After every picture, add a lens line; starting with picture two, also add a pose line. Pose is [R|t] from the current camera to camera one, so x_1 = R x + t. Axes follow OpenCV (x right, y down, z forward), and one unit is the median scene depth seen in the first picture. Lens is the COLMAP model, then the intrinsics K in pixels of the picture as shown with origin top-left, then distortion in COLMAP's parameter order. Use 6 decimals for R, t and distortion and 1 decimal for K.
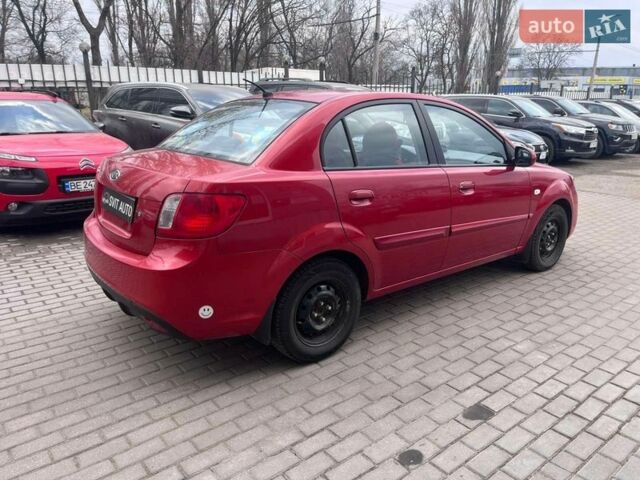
lens RADIAL K [[481.4, 0, 325.6], [0, 481.4, 245.0], [0, 0, 1]] dist [0.076513, -0.095879]
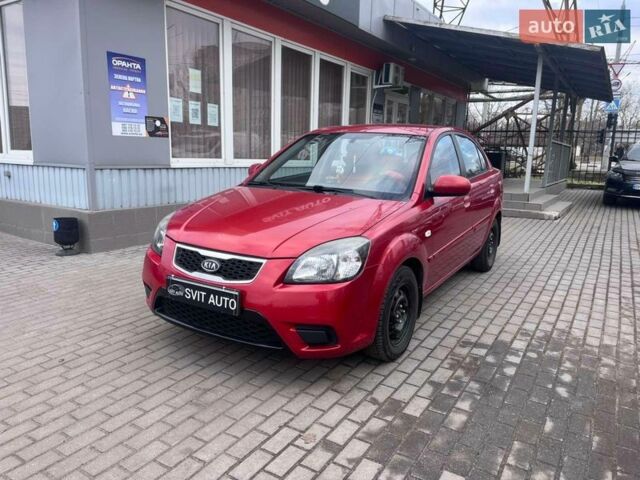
lens RADIAL K [[481.4, 0, 321.4], [0, 481.4, 242.5], [0, 0, 1]] dist [0.076513, -0.095879]
pose [[-0.943172, 0.034856, -0.330472, 0.744343], [-0.124540, 0.884924, 0.448775, -0.663803], [0.308085, 0.464429, -0.830295, 2.412274]]
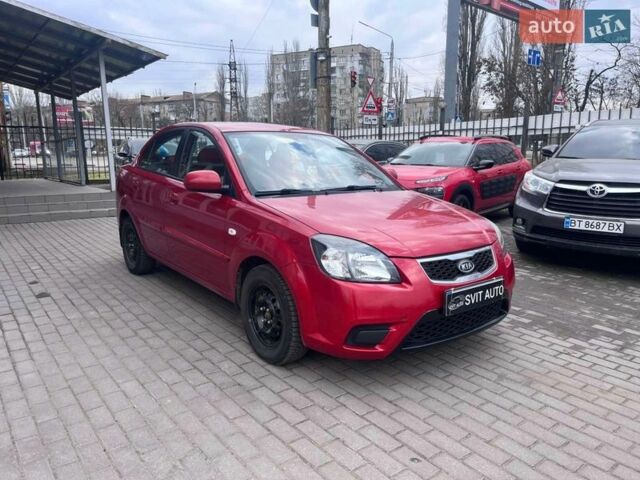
lens RADIAL K [[481.4, 0, 319.1], [0, 481.4, 242.5], [0, 0, 1]] dist [0.076513, -0.095879]
pose [[-0.028991, 0.179450, -0.983340, 1.493021], [-0.287701, 0.940627, 0.180137, -0.340275], [0.957281, 0.288130, 0.024358, 1.379700]]
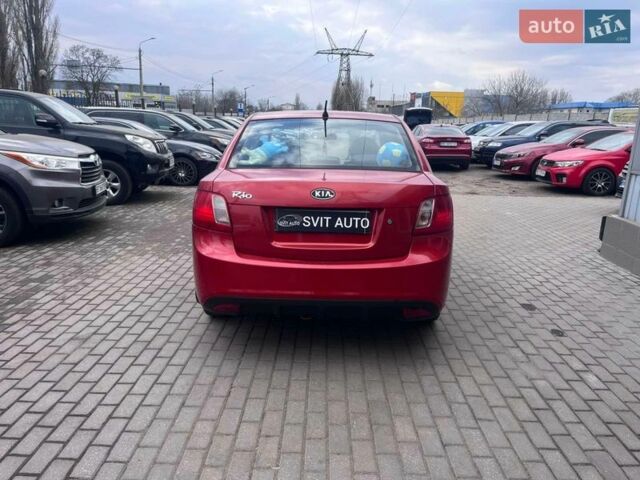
lens RADIAL K [[481.4, 0, 320.4], [0, 481.4, 242.5], [0, 0, 1]] dist [0.076513, -0.095879]
pose [[0.646680, -0.177873, 0.741732, -0.997600], [0.199380, 0.978040, 0.060712, -0.087968], [-0.736243, 0.108625, 0.667943, 0.278832]]
